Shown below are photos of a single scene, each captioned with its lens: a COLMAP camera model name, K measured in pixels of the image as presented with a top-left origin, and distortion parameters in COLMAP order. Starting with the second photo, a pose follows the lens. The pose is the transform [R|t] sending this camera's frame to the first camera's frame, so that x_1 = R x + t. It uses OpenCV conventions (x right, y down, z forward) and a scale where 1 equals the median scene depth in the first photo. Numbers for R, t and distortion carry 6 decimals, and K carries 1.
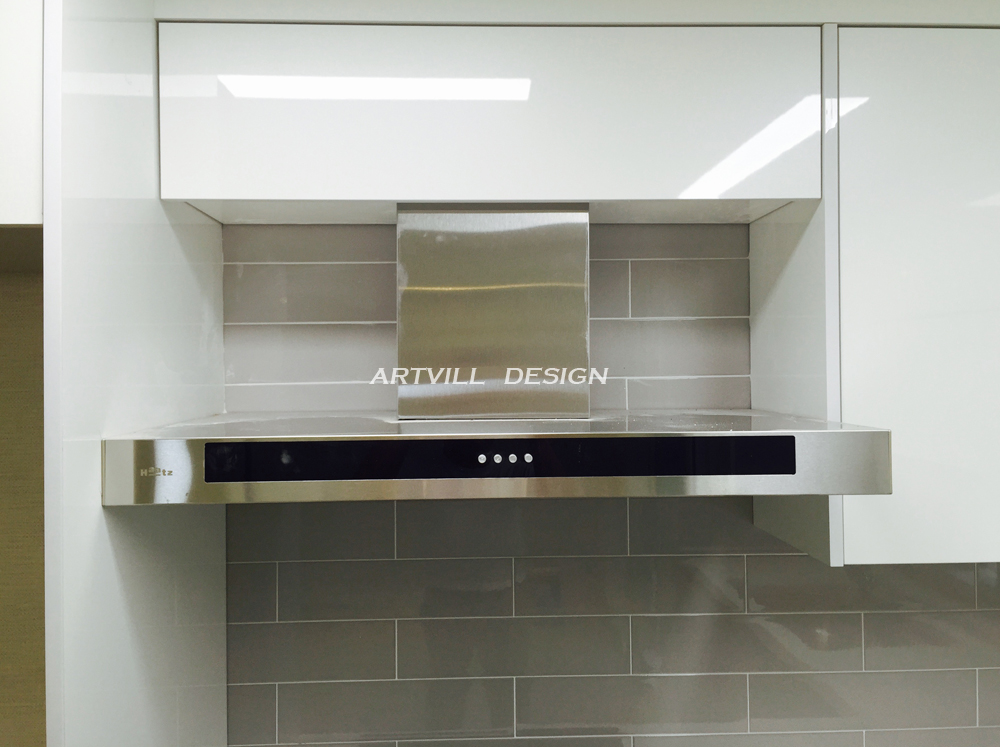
lens RADIAL K [[869.3, 0, 499.8], [0, 869.3, 372.9], [0, 0, 1]] dist [0.081087, -0.080111]
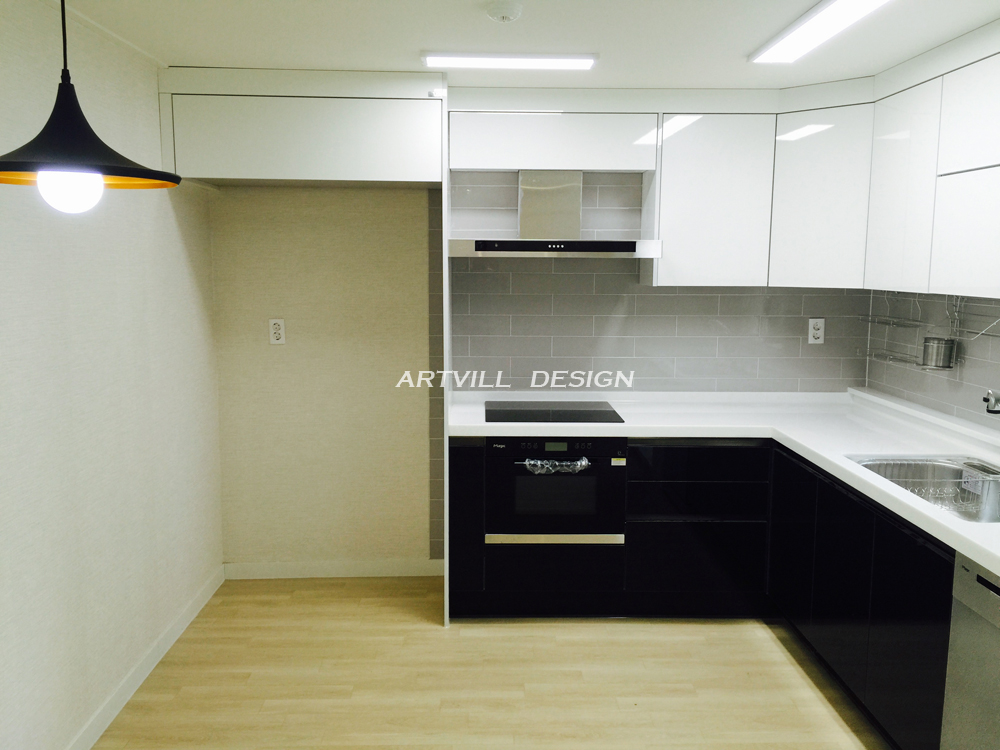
lens RADIAL K [[869.3, 0, 493.5], [0, 869.3, 378.0], [0, 0, 1]] dist [0.081087, -0.080111]
pose [[0.999679, 0.019915, -0.015664, -0.153853], [-0.017724, 0.991437, 0.129377, 0.146052], [0.018106, -0.129058, 0.991472, -2.217049]]
